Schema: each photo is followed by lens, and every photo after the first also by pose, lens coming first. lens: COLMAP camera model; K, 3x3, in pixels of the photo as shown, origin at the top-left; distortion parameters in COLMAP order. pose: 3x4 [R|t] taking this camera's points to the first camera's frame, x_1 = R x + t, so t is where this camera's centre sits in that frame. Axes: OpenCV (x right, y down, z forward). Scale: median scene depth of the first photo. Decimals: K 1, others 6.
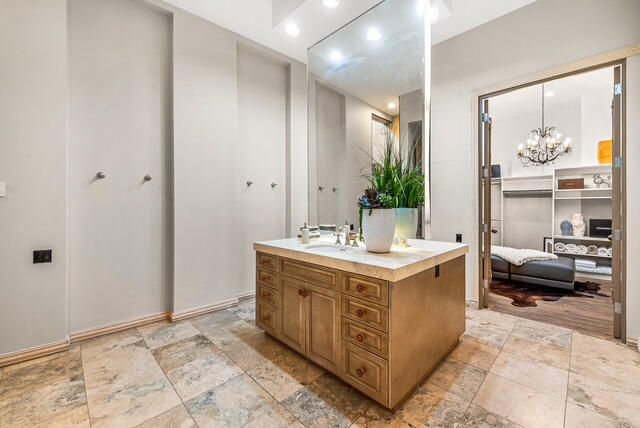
lens RADIAL K [[267.3, 0, 320.4], [0, 267.3, 204.5], [0, 0, 1]] dist [-0.001130, -0.000307]
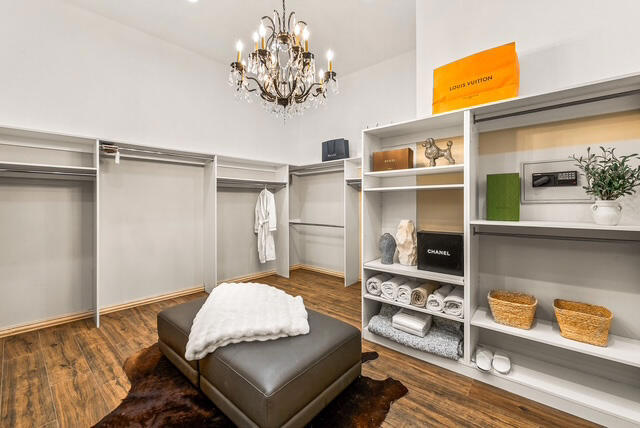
lens RADIAL K [[267.3, 0, 320.4], [0, 267.3, 204.5], [0, 0, 1]] dist [-0.001130, -0.000307]
pose [[0.999266, -0.011827, 0.036436, 0.815269], [0.011670, 0.999922, 0.004497, 0.000764], [-0.036486, -0.004069, 0.999326, 0.523688]]
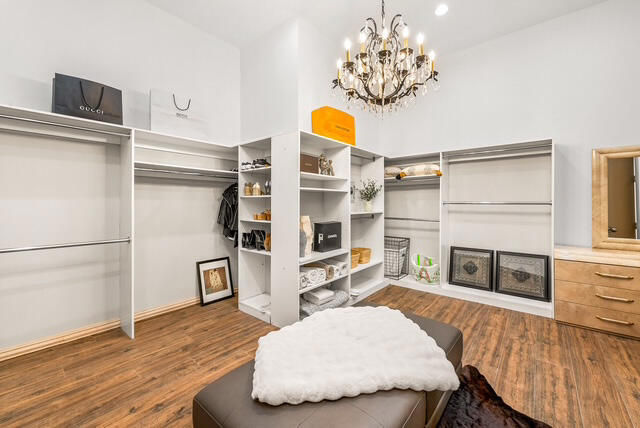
lens RADIAL K [[267.3, 0, 320.4], [0, 267.3, 204.5], [0, 0, 1]] dist [-0.001130, -0.000307]
pose [[-0.072368, -0.014756, 0.997269, 0.382411], [-0.004271, 0.999886, 0.014485, -0.000308], [-0.997369, -0.003211, -0.072423, 1.048500]]
